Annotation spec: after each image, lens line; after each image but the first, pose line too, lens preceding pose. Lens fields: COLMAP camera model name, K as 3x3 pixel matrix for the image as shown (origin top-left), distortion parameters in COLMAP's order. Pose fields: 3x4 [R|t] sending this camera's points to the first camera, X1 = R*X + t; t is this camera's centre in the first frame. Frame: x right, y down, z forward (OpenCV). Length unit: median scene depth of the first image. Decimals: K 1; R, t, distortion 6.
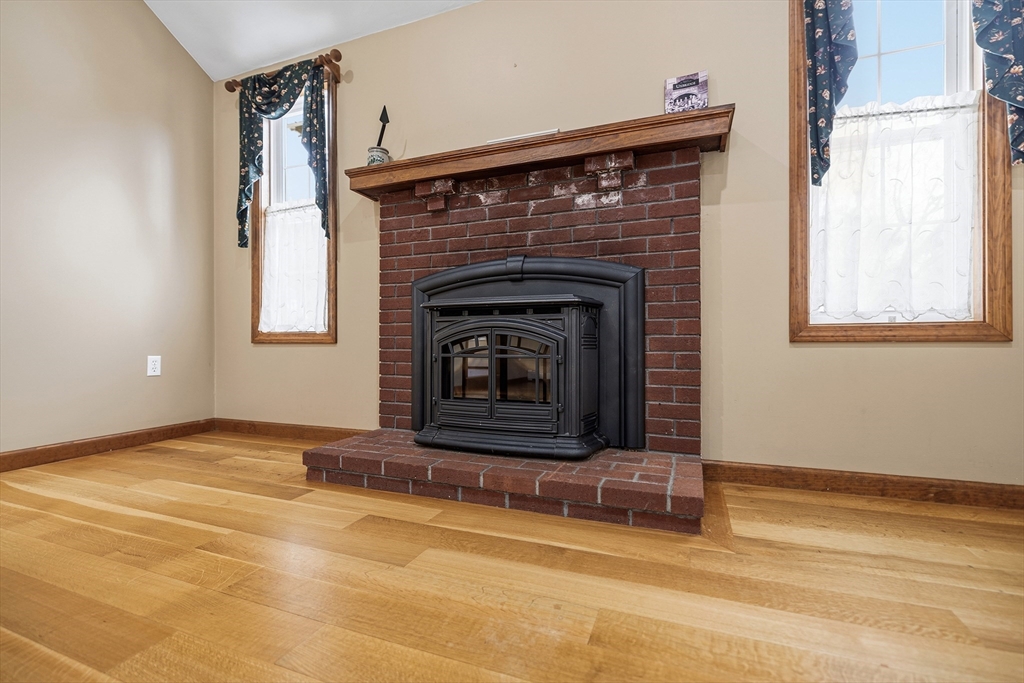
lens RADIAL K [[431.1, 0, 513.1], [0, 431.1, 339.4], [0, 0, 1]] dist [-0.003039, -0.000110]
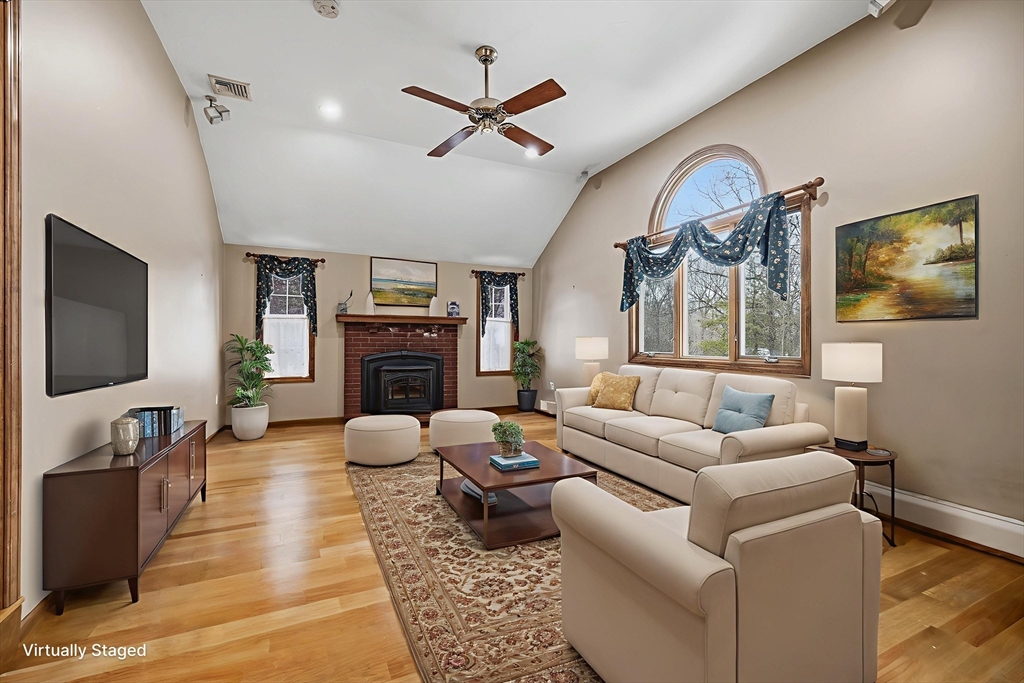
lens RADIAL K [[431.1, 0, 514.4], [0, 431.1, 341.6], [0, 0, 1]] dist [-0.003039, -0.000110]
pose [[0.709828, 0.002522, 0.704371, -1.697040], [-0.010625, 0.999918, 0.007127, -0.304934], [-0.704295, -0.012543, 0.709797, -1.832774]]
